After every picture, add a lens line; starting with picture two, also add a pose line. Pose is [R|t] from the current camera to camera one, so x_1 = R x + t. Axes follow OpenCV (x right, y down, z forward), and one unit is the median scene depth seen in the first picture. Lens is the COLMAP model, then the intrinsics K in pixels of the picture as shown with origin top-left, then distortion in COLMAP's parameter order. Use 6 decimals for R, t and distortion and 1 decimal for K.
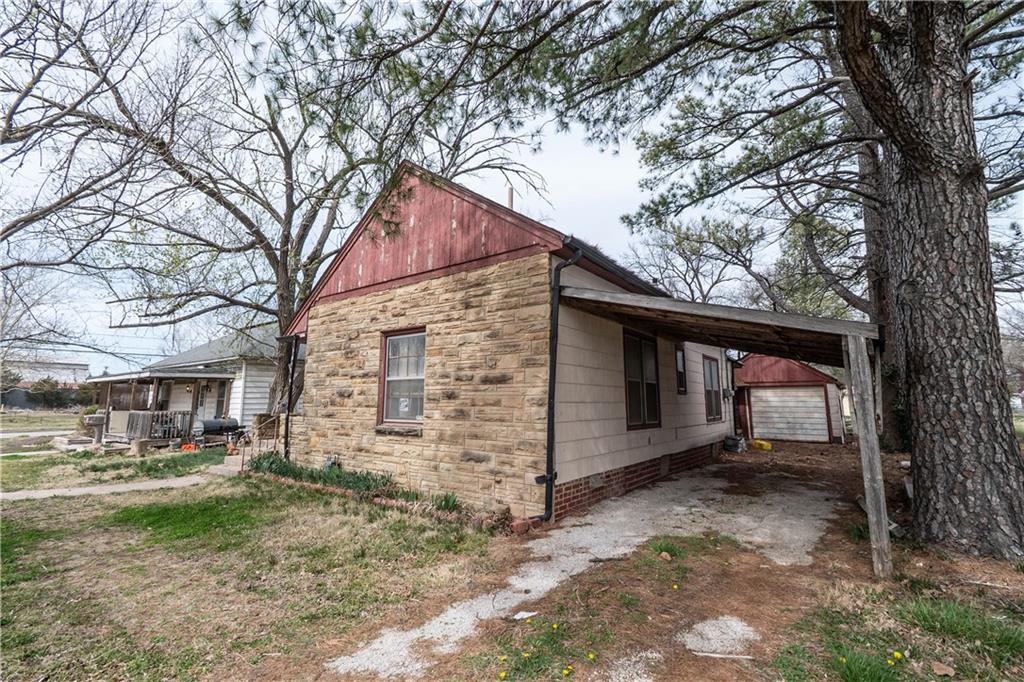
lens RADIAL K [[454.8, 0, 506.0], [0, 454.8, 337.4], [0, 0, 1]] dist [0.001209, 0.000136]
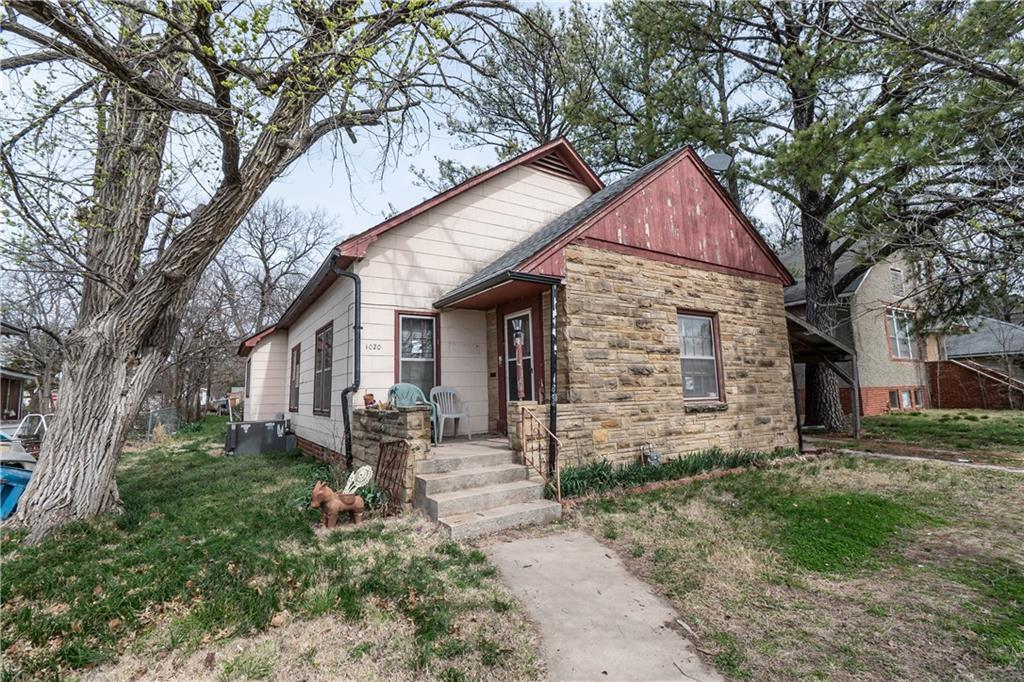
lens RADIAL K [[454.8, 0, 511.4], [0, 454.8, 337.8], [0, 0, 1]] dist [0.001209, 0.000136]
pose [[0.355415, 0.103928, 0.928913, -1.407767], [-0.105636, 0.991899, -0.070557, 0.170912], [-0.928720, -0.073049, 0.363514, 1.070379]]
